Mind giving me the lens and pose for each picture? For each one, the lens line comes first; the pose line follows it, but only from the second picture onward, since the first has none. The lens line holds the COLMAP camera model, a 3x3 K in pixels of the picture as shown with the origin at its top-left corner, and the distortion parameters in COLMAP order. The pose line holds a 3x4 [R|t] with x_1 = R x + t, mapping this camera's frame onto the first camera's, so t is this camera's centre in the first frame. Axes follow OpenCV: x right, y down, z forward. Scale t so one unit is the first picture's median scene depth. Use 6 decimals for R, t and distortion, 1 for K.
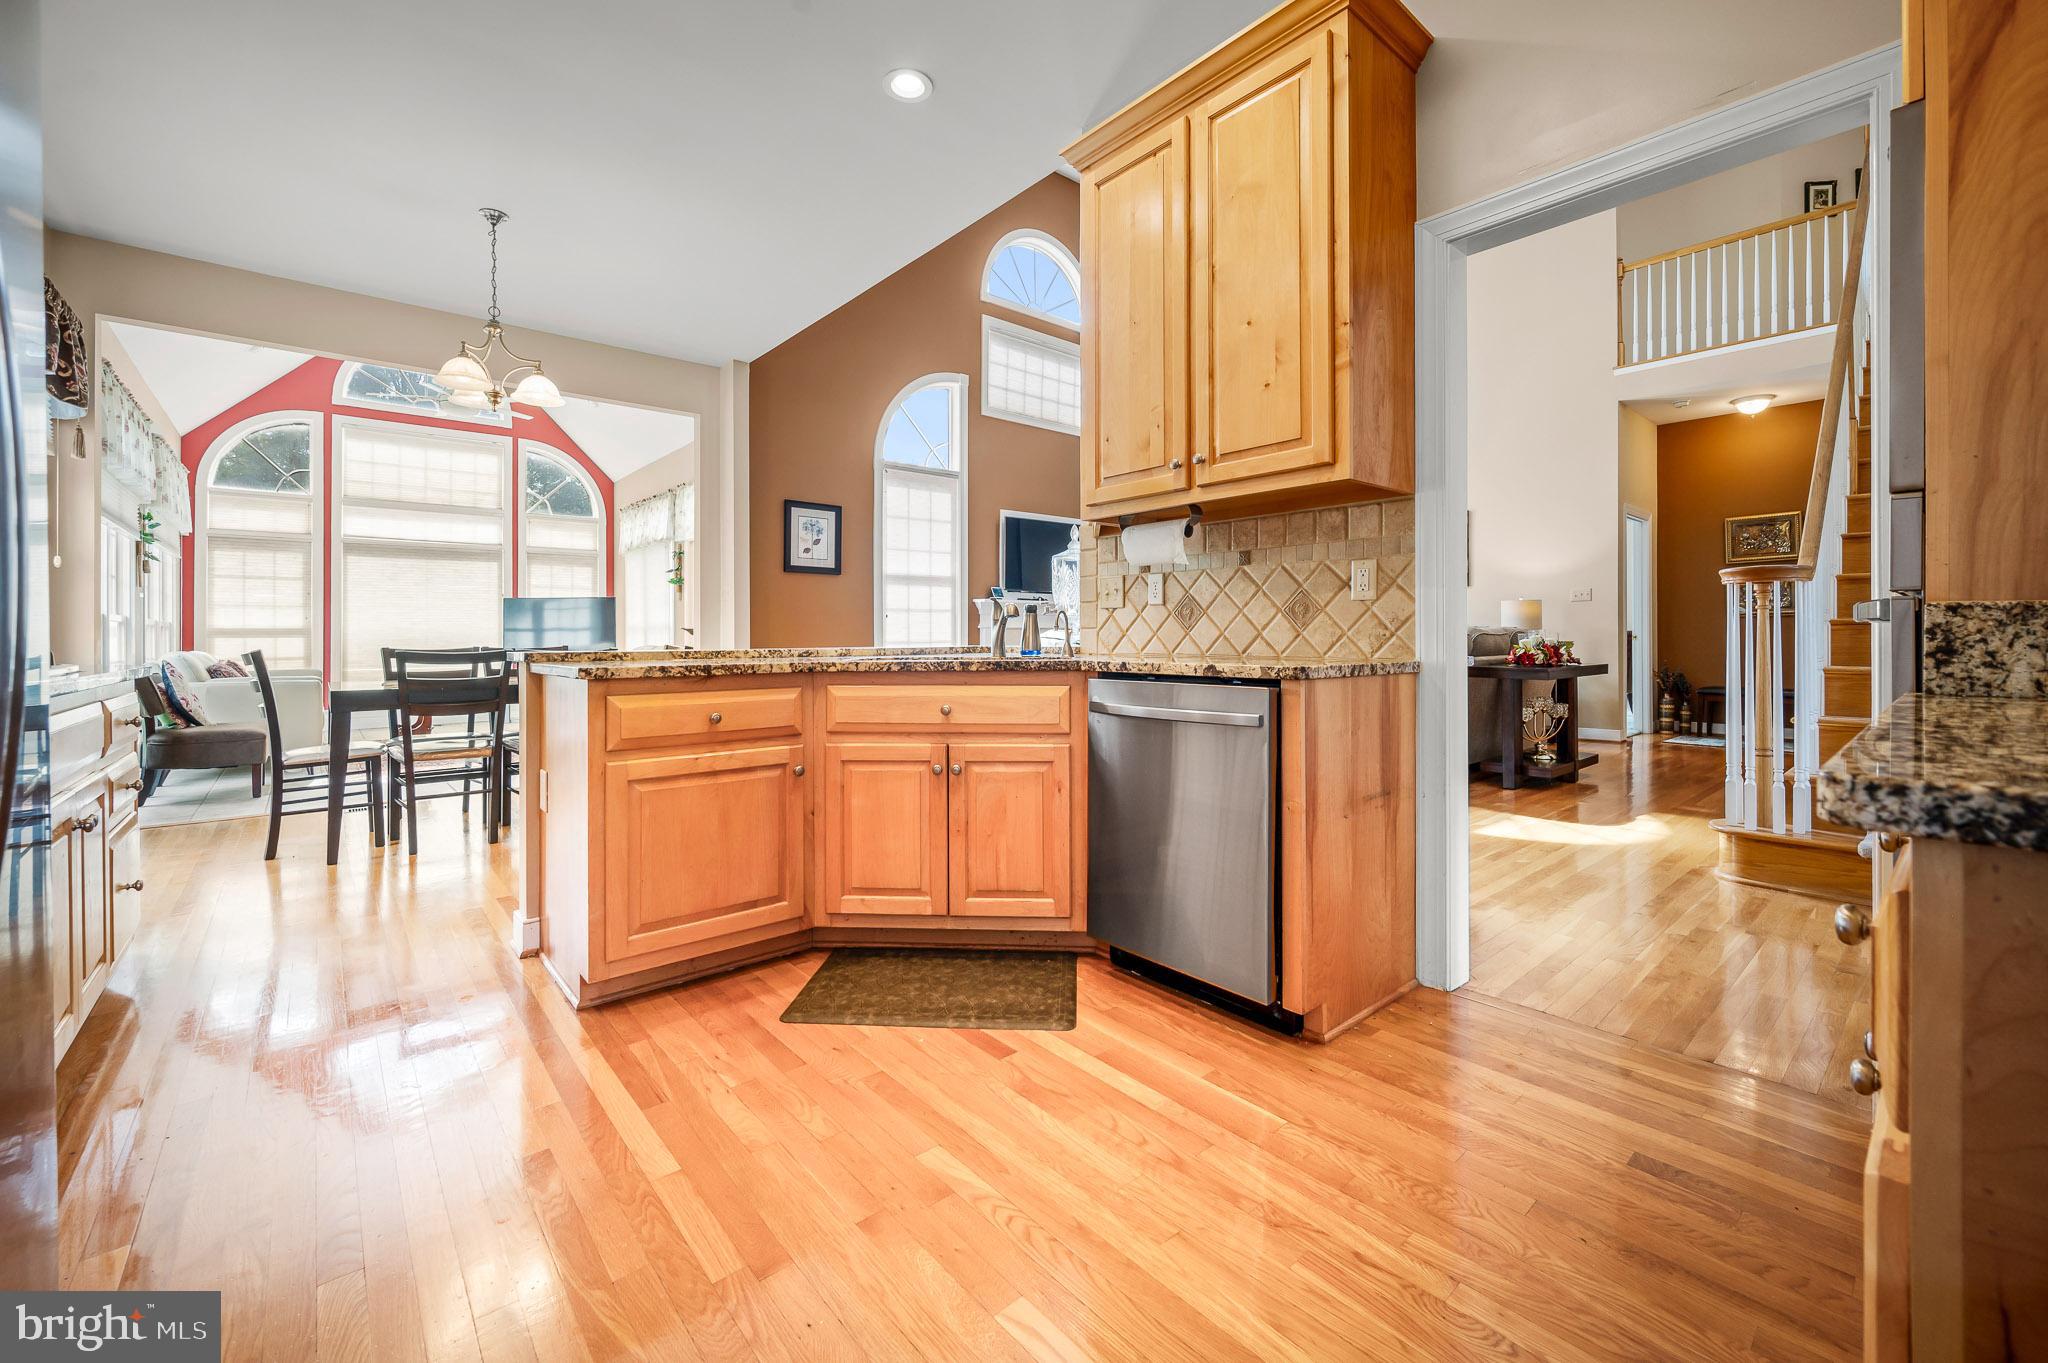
lens RADIAL K [[849.1, 0, 1030.4], [0, 849.1, 635.3], [0, 0, 1]] dist [-0.000464, -0.000073]
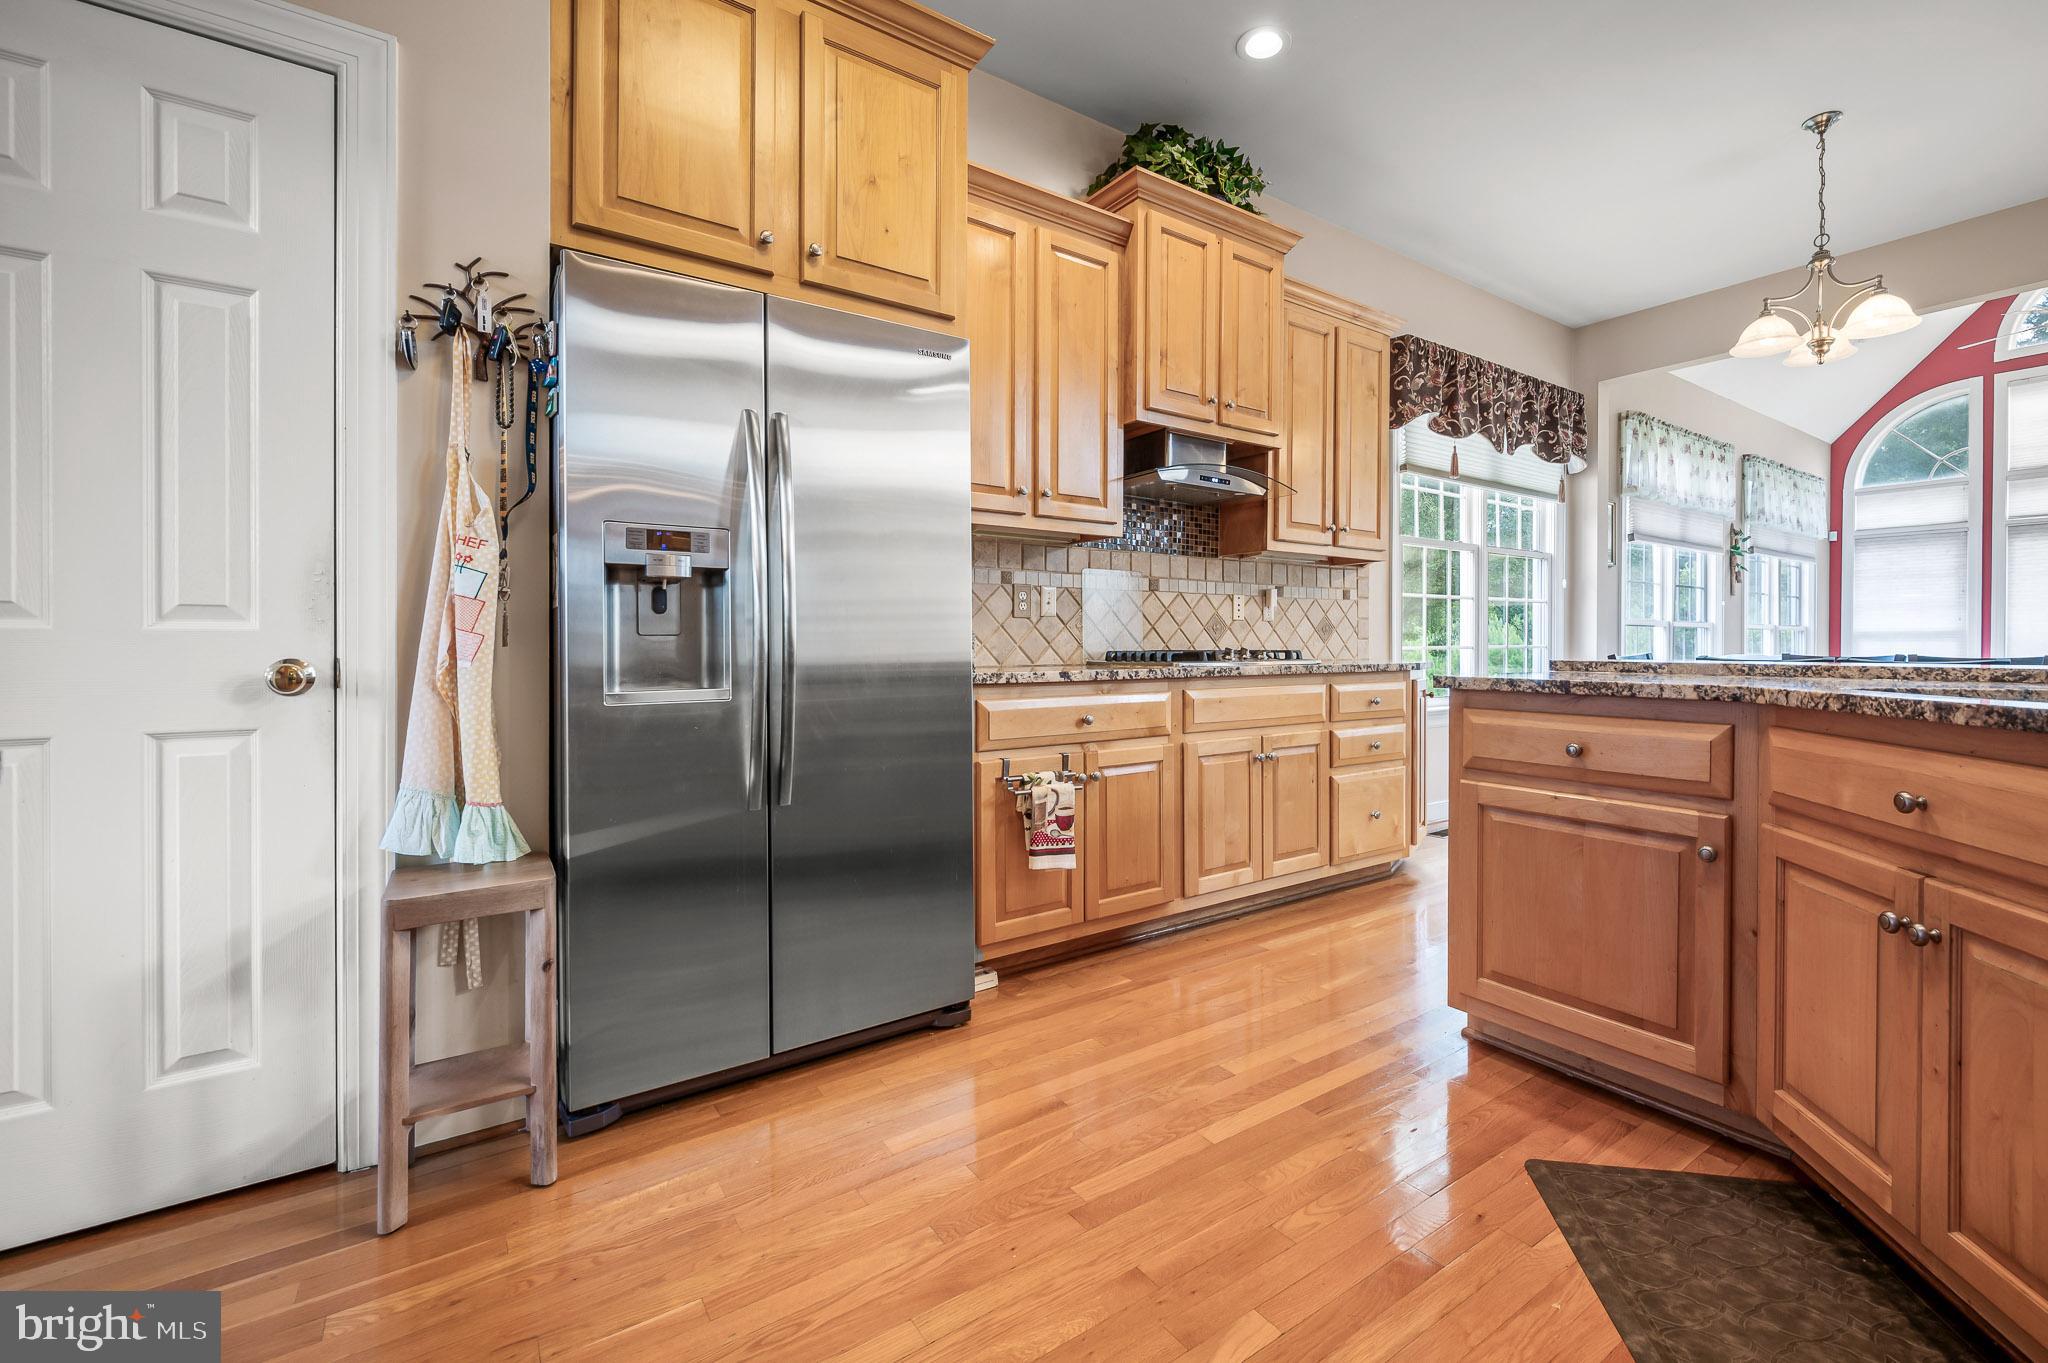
lens RADIAL K [[843.2, 0, 1029.2], [0, 843.2, 644.6], [0, 0, 1]] dist [-0.001672, -0.000467]
pose [[-0.109572, 0.007995, -0.993947, 0.416423], [0.000369, 0.999968, 0.008002, -0.004097], [0.993979, 0.000510, -0.109571, 0.559113]]
